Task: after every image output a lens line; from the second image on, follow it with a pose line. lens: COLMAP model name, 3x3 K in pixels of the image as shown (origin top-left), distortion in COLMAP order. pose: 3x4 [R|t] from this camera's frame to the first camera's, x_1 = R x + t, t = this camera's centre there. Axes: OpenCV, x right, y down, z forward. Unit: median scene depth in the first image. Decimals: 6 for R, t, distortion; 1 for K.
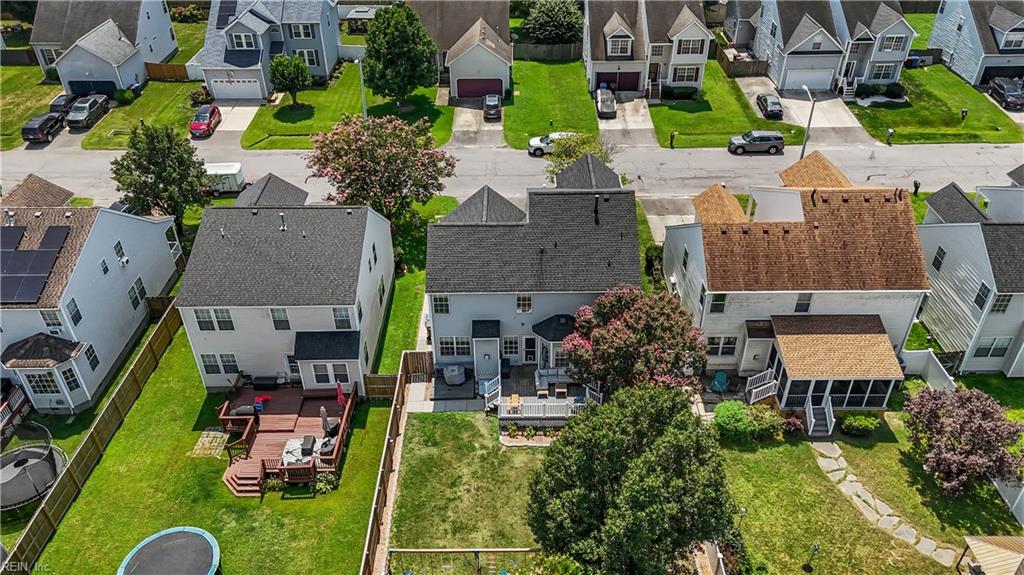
lens RADIAL K [[758.3, 0, 512.0], [0, 758.3, 287.5], [0, 0, 1]] dist [0.070267, -0.060200]
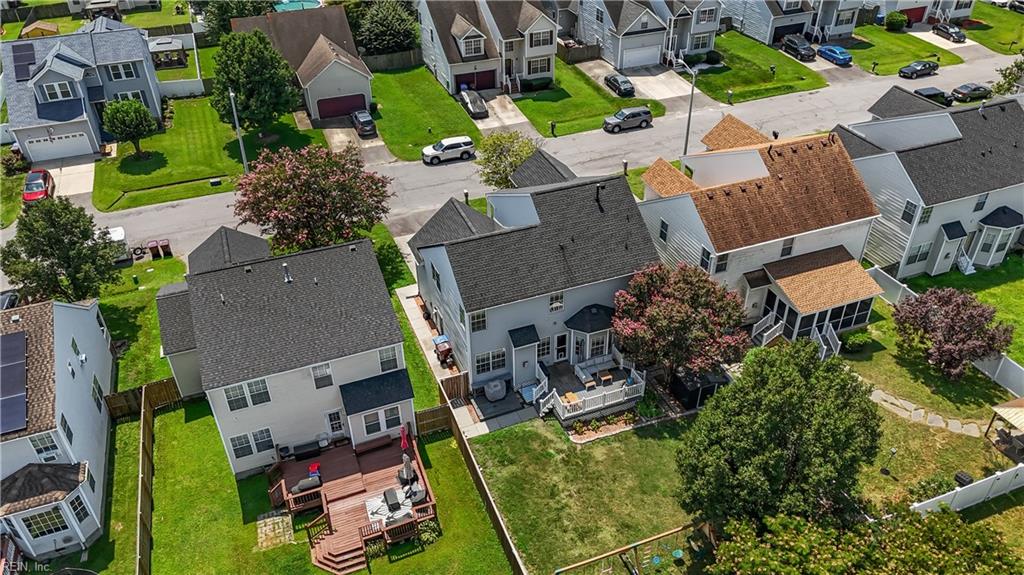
lens RADIAL K [[758.3, 0, 512.0], [0, 758.3, 287.5], [0, 0, 1]] dist [0.070267, -0.060200]
pose [[0.933443, -0.210870, 0.290202, -0.312240], [0.212580, 0.976798, 0.026003, -0.035090], [-0.288952, 0.037419, 0.956612, 0.054185]]
